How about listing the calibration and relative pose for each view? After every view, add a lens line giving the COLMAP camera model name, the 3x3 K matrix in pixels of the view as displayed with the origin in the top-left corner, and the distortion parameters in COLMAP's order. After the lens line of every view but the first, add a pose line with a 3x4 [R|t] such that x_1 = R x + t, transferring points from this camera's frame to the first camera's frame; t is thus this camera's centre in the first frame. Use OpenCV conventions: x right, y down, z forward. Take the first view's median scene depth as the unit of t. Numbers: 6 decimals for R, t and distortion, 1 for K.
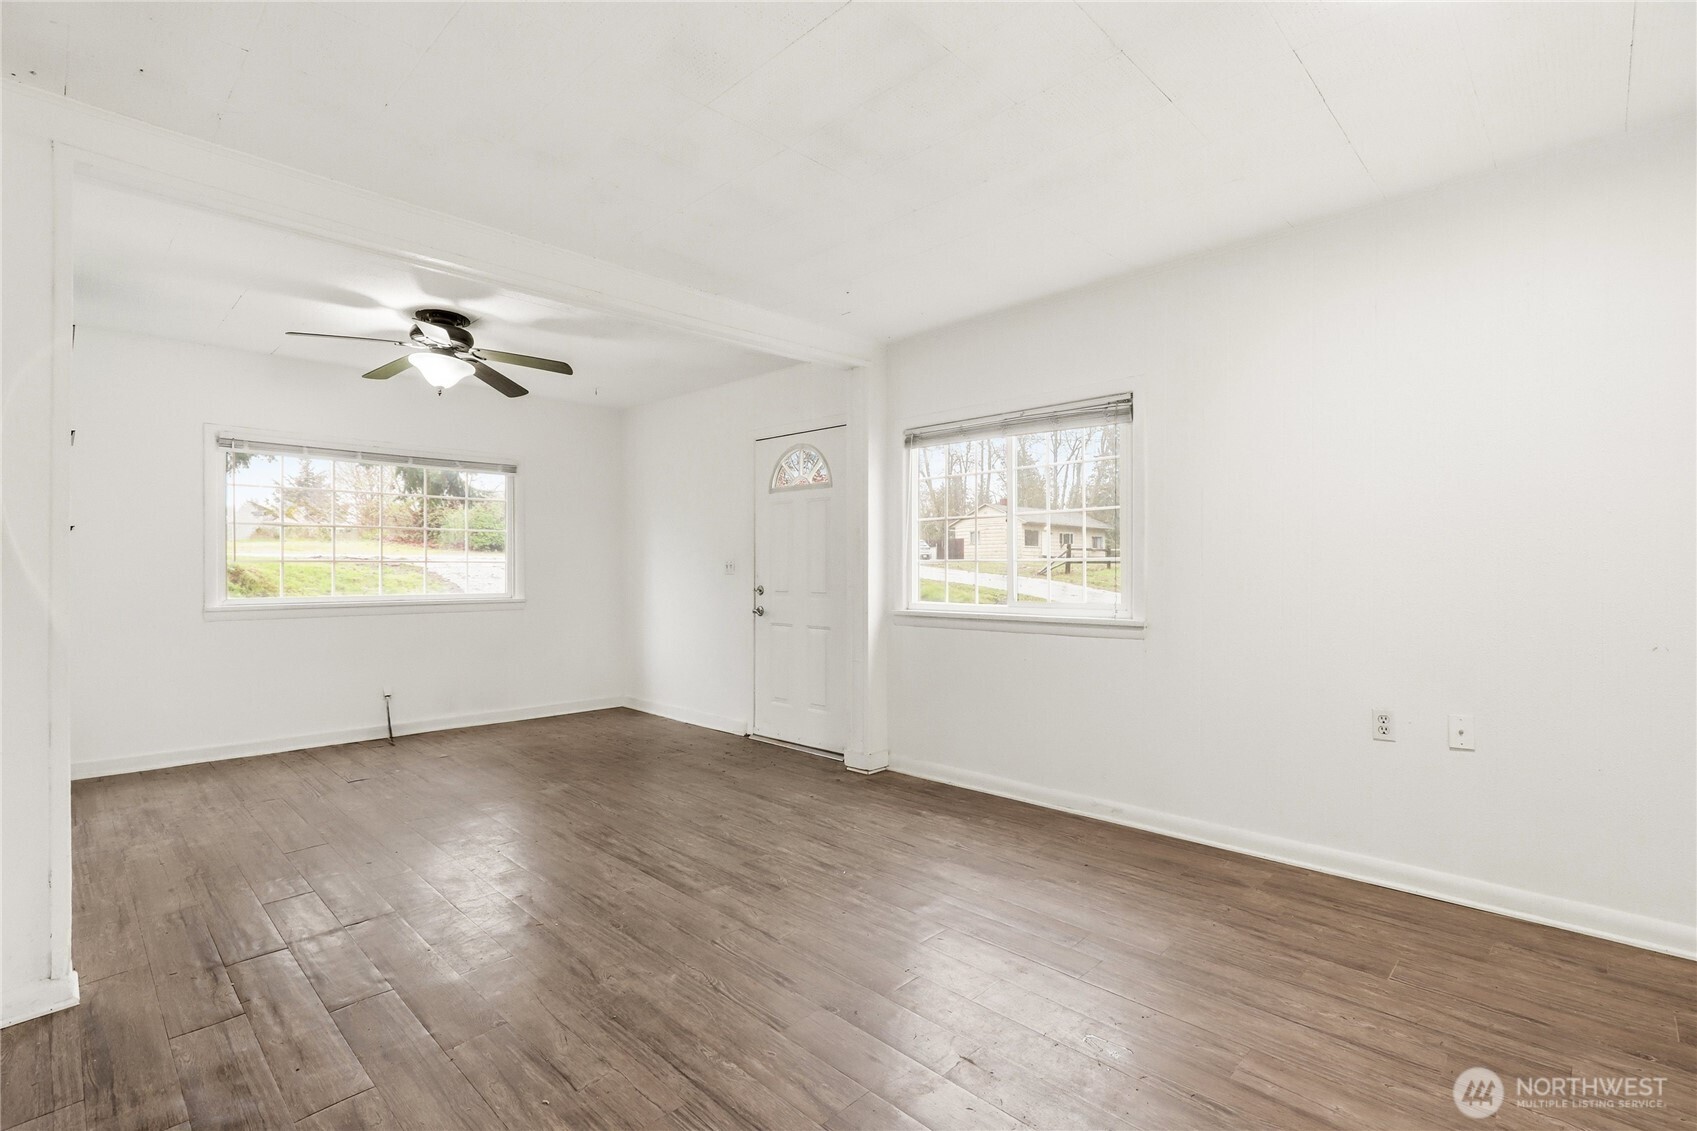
lens RADIAL K [[781.4, 0, 845.3], [0, 781.4, 556.5], [0, 0, 1]] dist [0.002134, -0.001480]
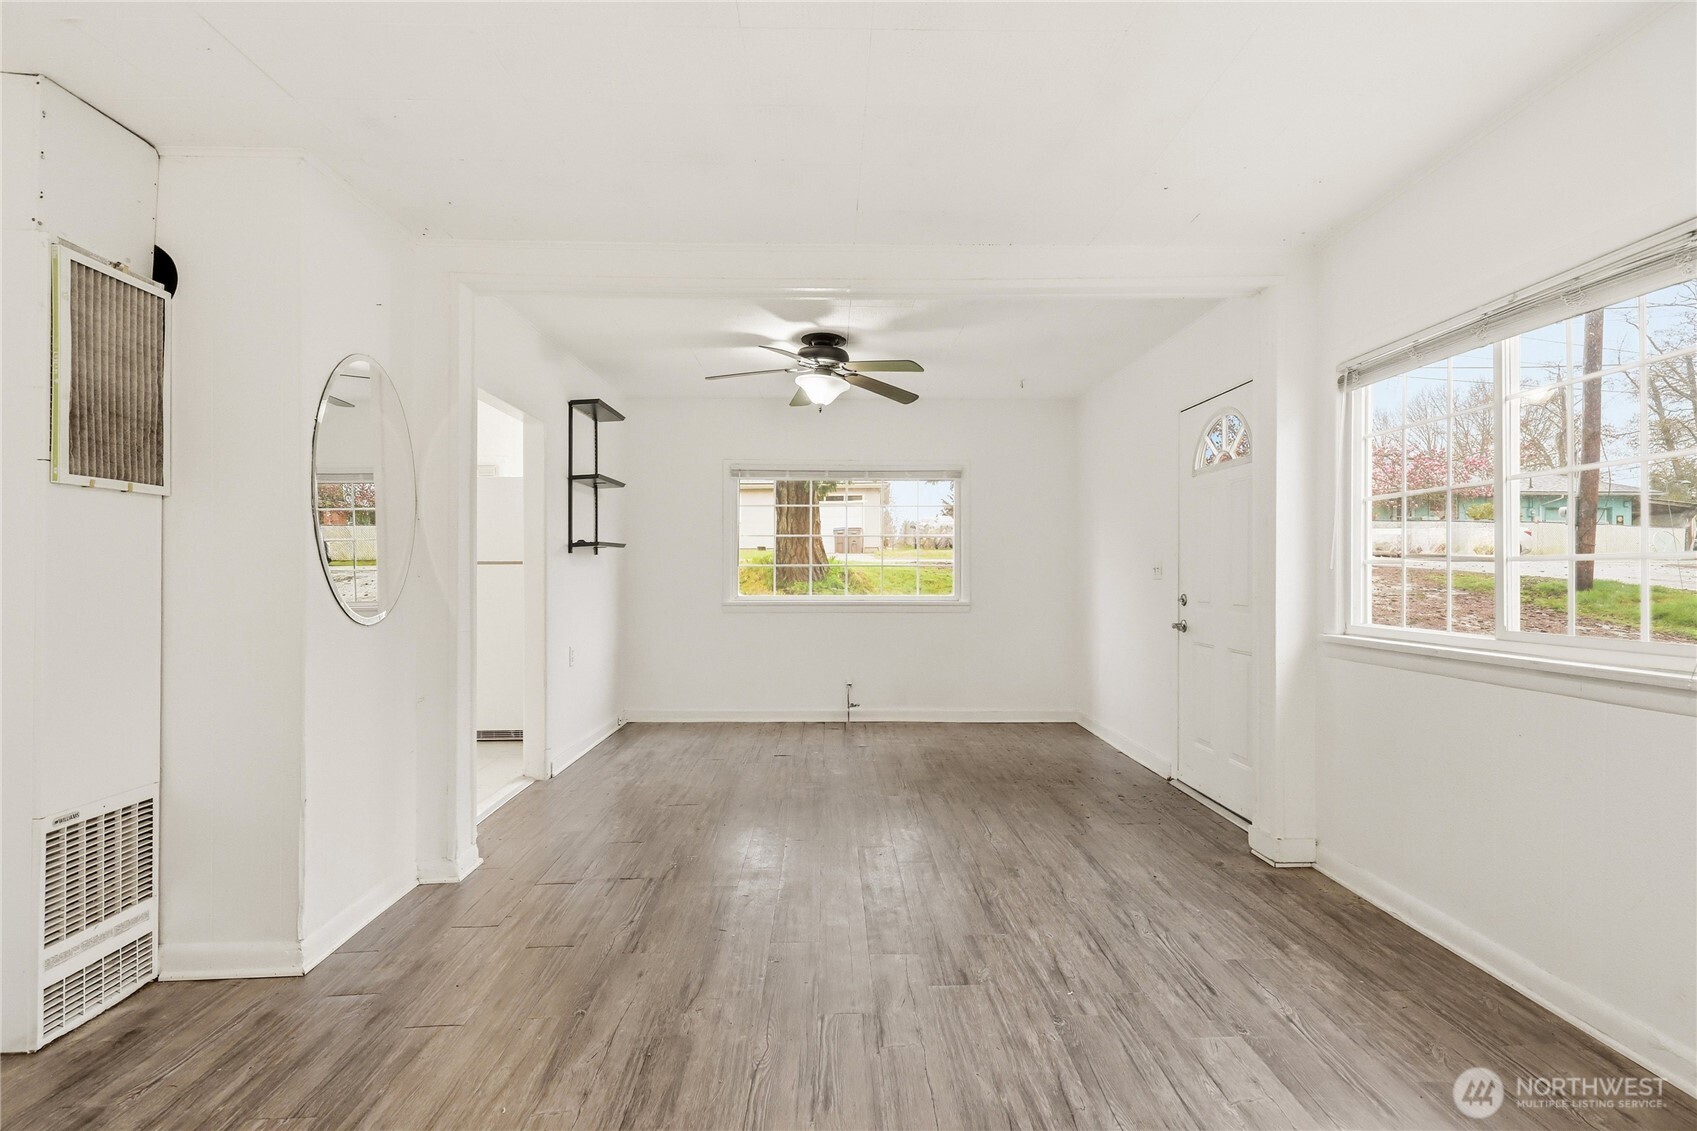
lens RADIAL K [[781.4, 0, 844.2], [0, 781.4, 569.6], [0, 0, 1]] dist [0.002134, -0.001480]
pose [[0.716167, -0.001771, -0.697927, 0.289295], [0.011504, 0.999891, 0.009268, 0.001208], [0.697835, -0.014666, 0.716109, 0.275224]]
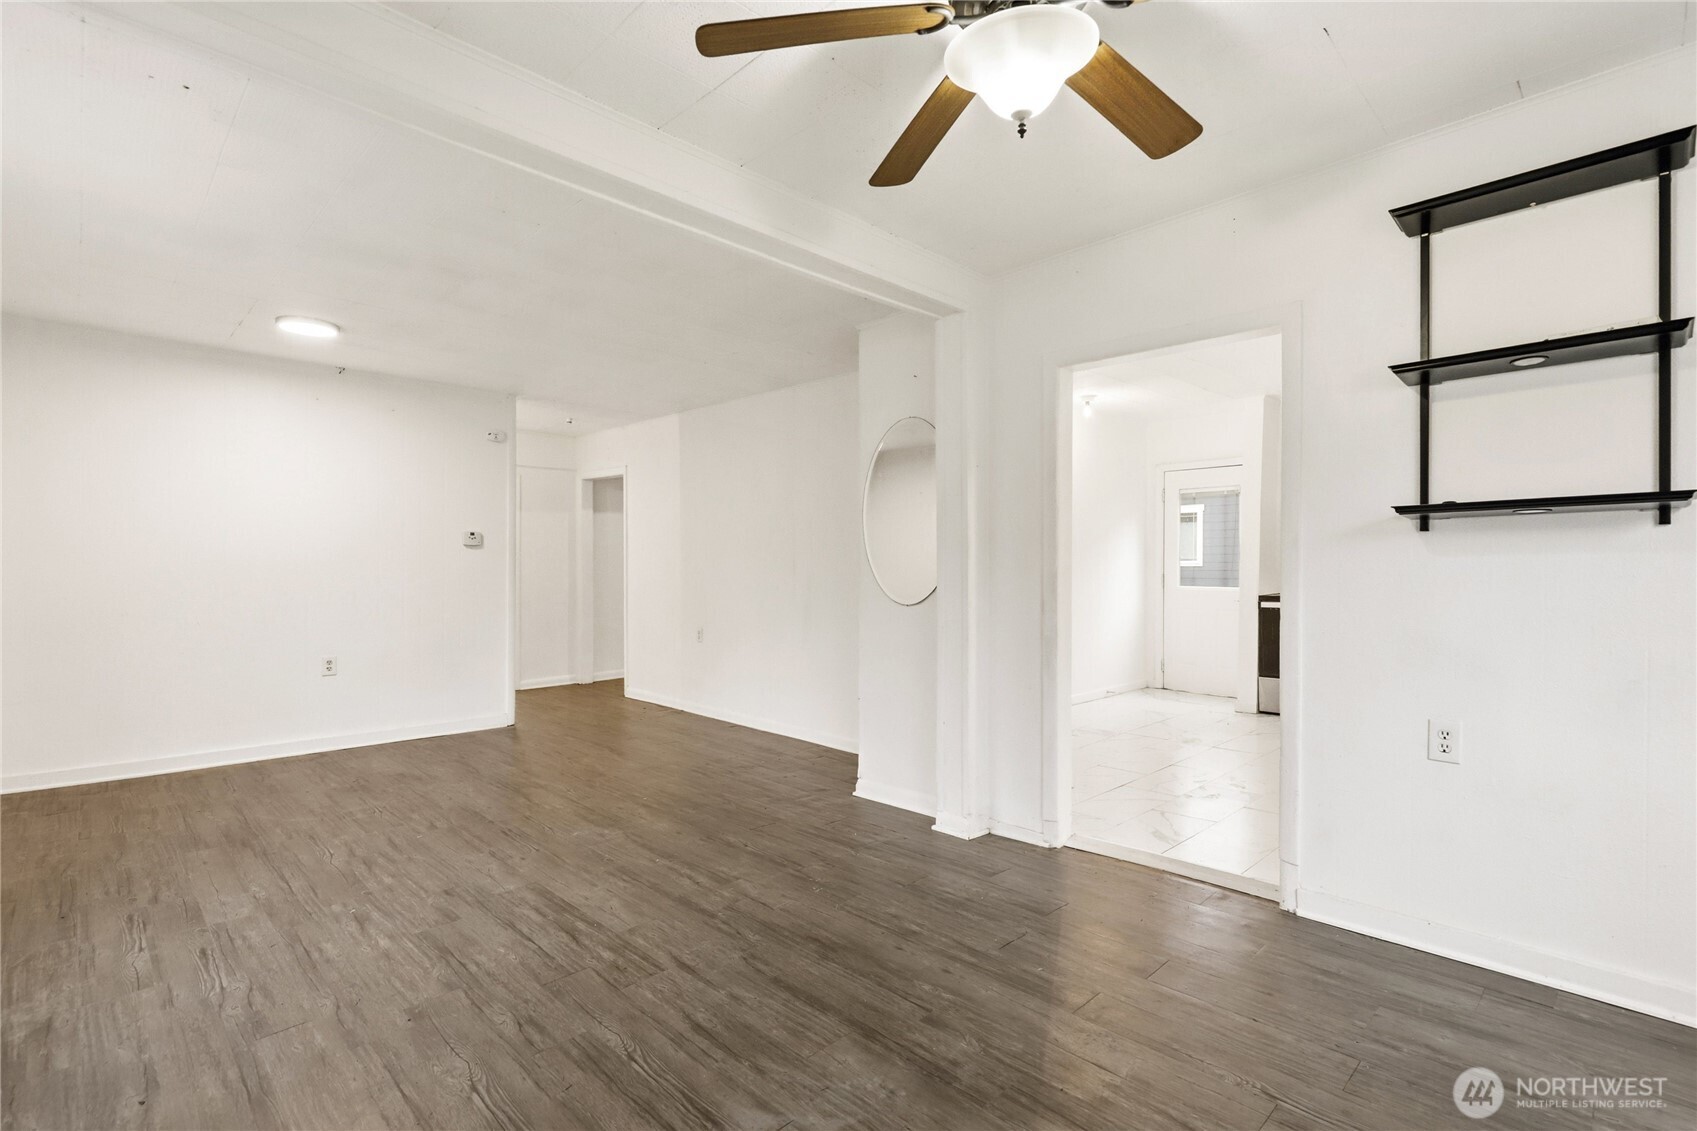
lens RADIAL K [[781.4, 0, 857.7], [0, 781.4, 576.7], [0, 0, 1]] dist [0.002134, -0.001480]
pose [[-0.999991, 0.002957, 0.003124, -0.476575], [0.002955, 0.999995, -0.000765, 0.016845], [-0.003126, -0.000756, -0.999995, 1.541931]]
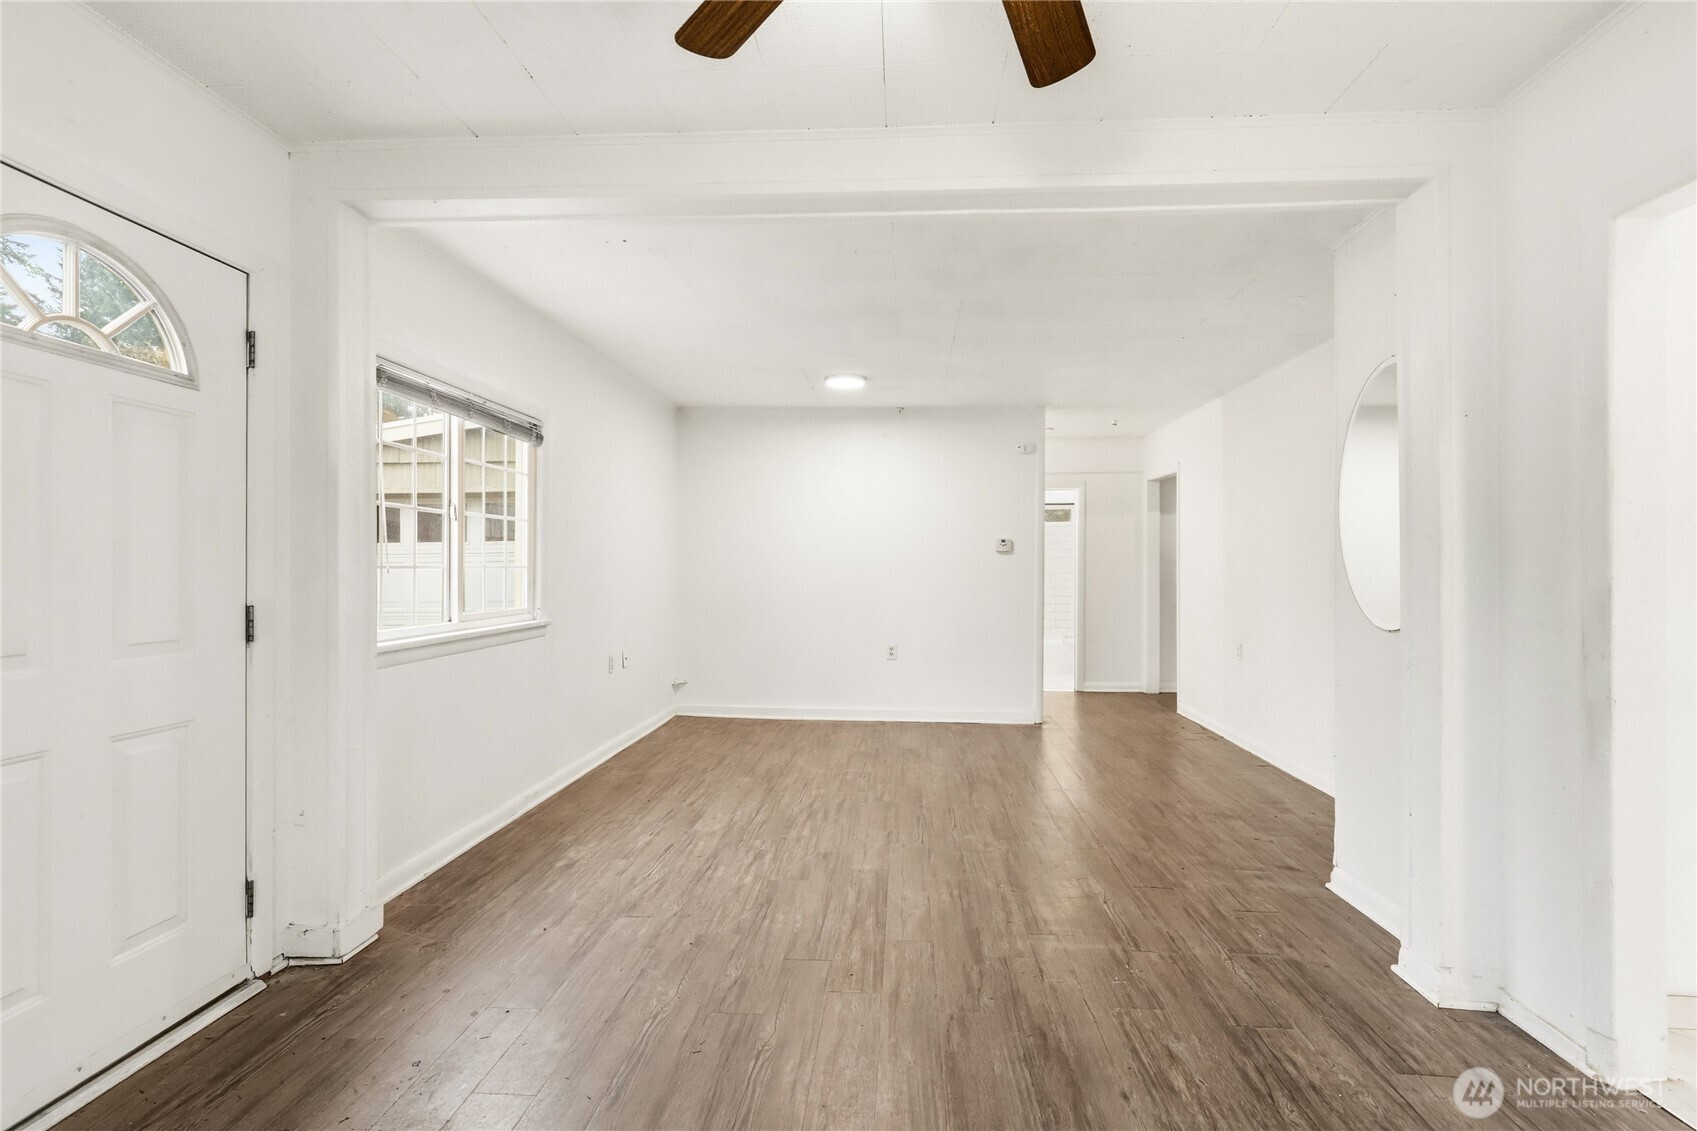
lens RADIAL K [[781.4, 0, 862.6], [0, 781.4, 562.7], [0, 0, 1]] dist [0.002134, -0.001480]
pose [[-0.661315, 0.007208, 0.750073, -0.761886], [-0.011632, 0.999735, -0.019862, 0.012579], [-0.750018, -0.021860, -0.661056, 1.331657]]
